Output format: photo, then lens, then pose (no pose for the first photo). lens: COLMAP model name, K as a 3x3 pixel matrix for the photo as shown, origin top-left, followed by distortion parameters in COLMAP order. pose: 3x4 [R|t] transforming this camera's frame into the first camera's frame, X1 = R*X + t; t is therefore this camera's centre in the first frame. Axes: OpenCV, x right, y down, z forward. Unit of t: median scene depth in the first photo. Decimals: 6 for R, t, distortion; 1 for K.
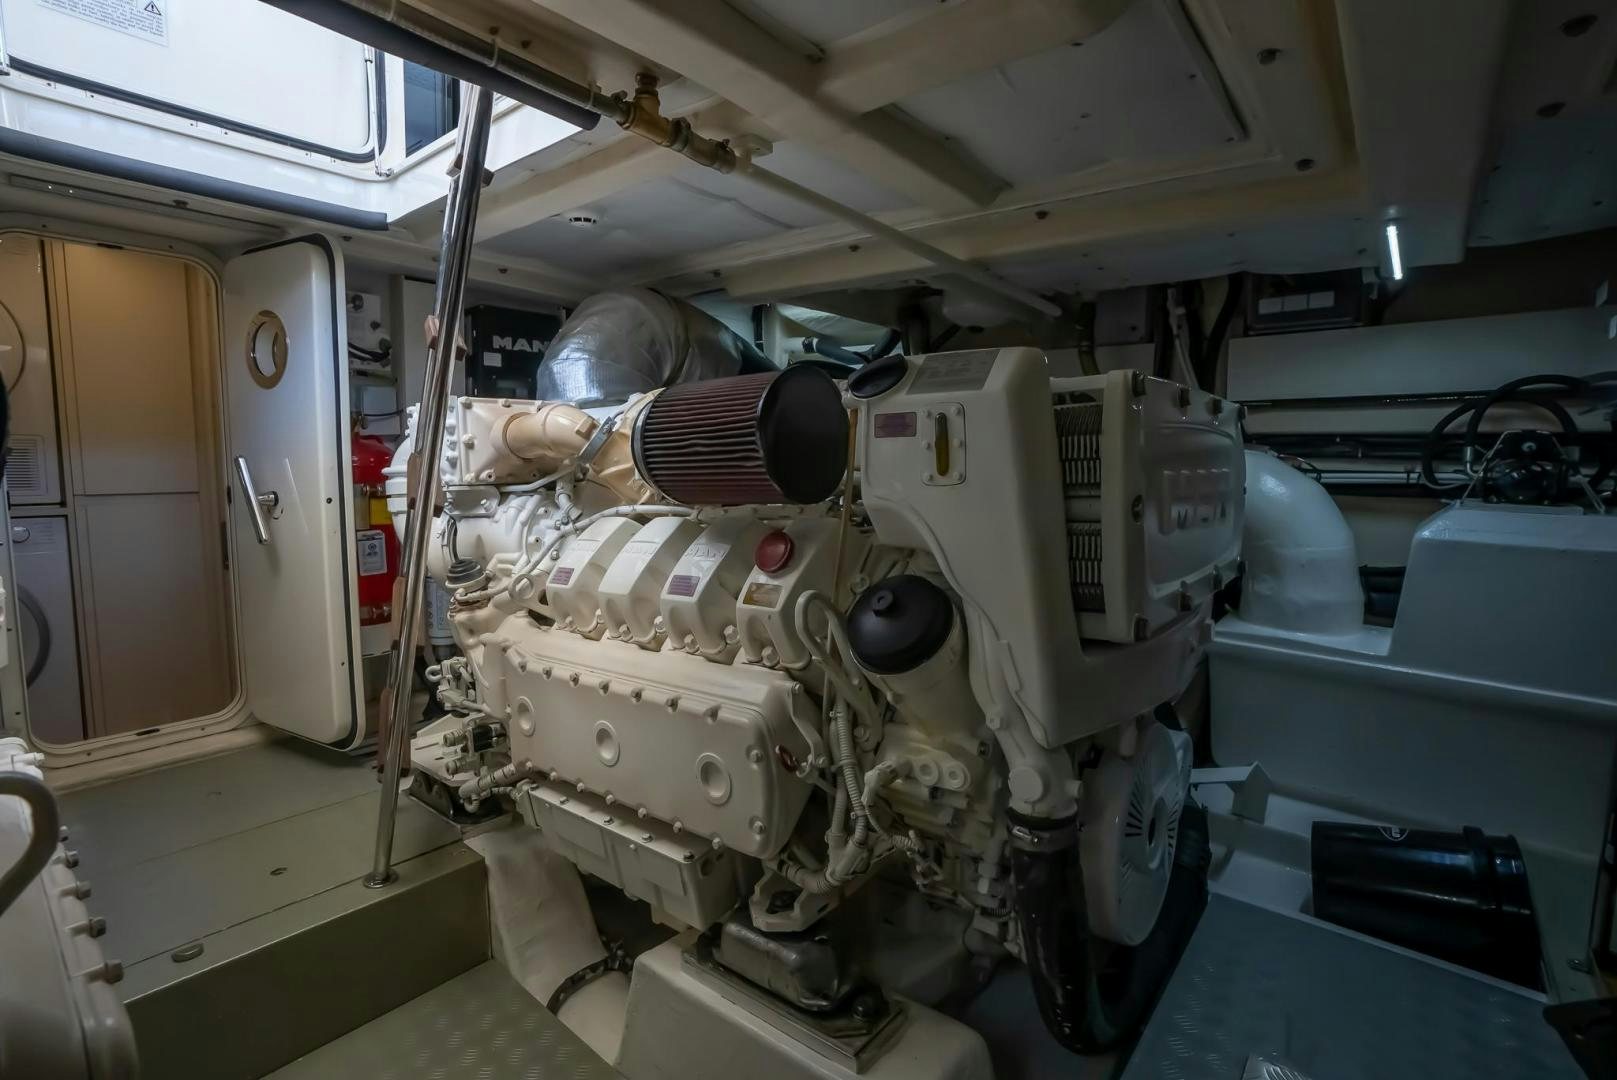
lens RADIAL K [[757.1, 0, 789.5], [0, 757.1, 545.2], [0, 0, 1]] dist [-0.032408, 0.008542]
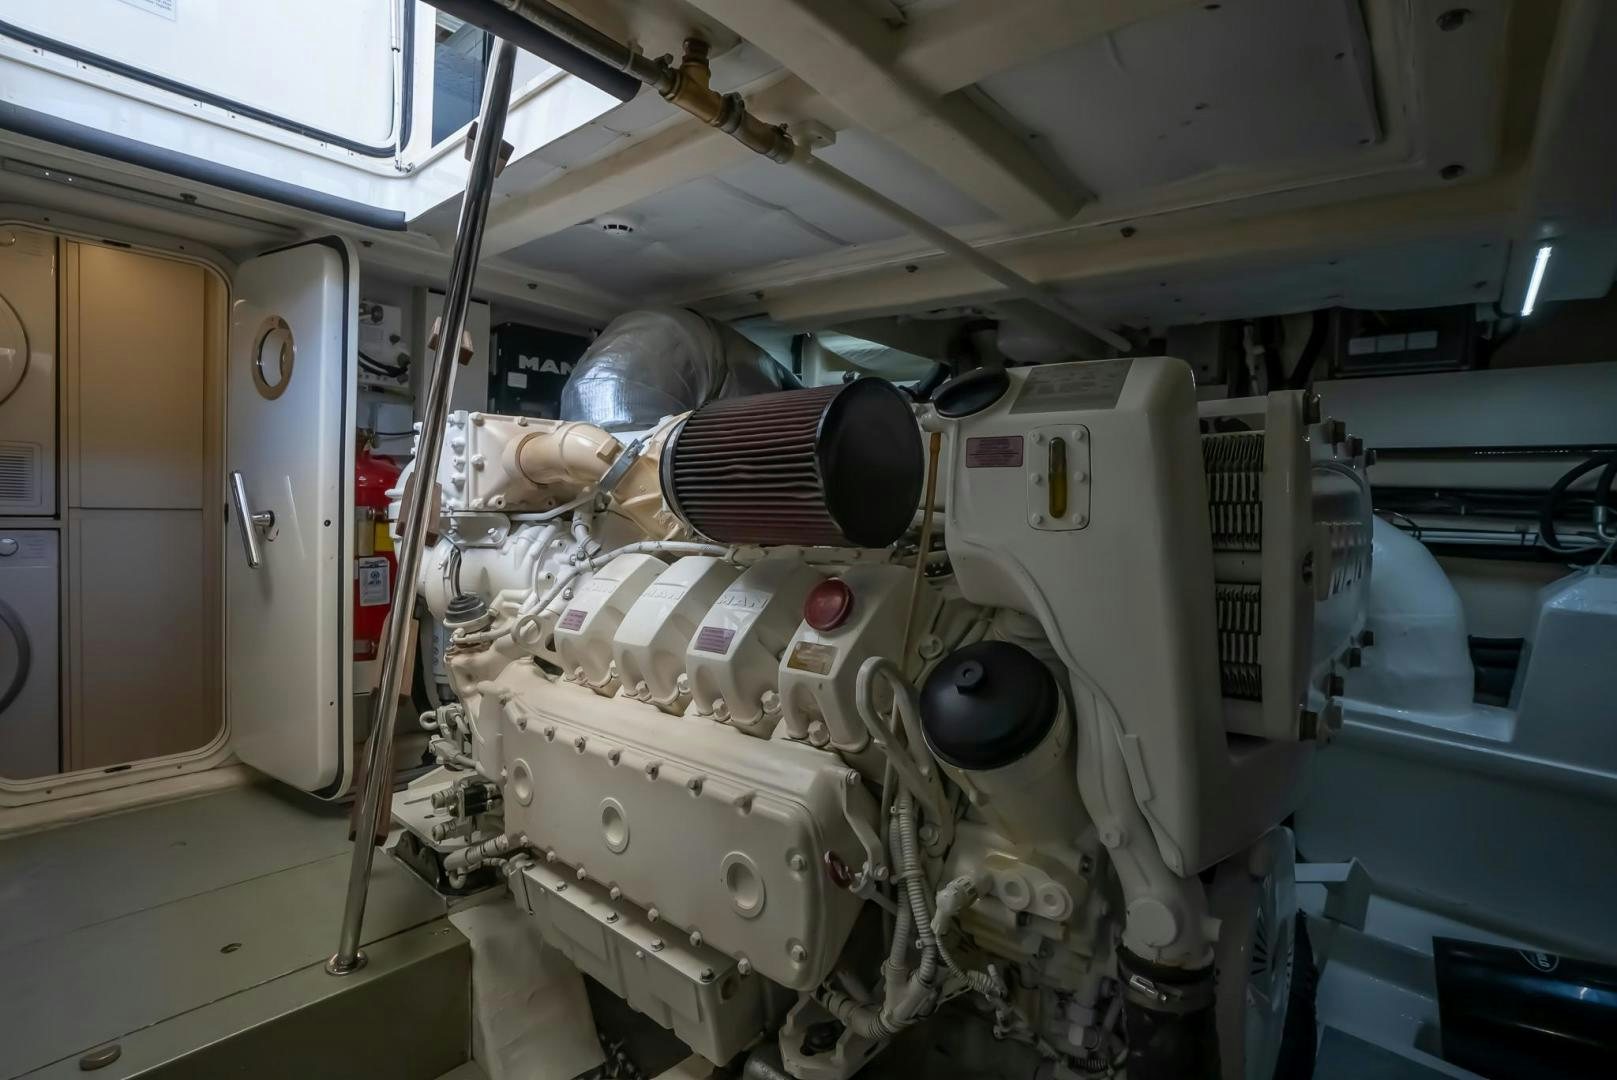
lens RADIAL K [[757.1, 0, 789.5], [0, 757.1, 545.2], [0, 0, 1]] dist [-0.032408, 0.008542]
pose [[0.998844, 0.035228, -0.032706, -0.029051], [-0.036863, 0.998028, -0.050805, -0.009341], [0.030852, 0.051952, 0.998173, 0.141259]]
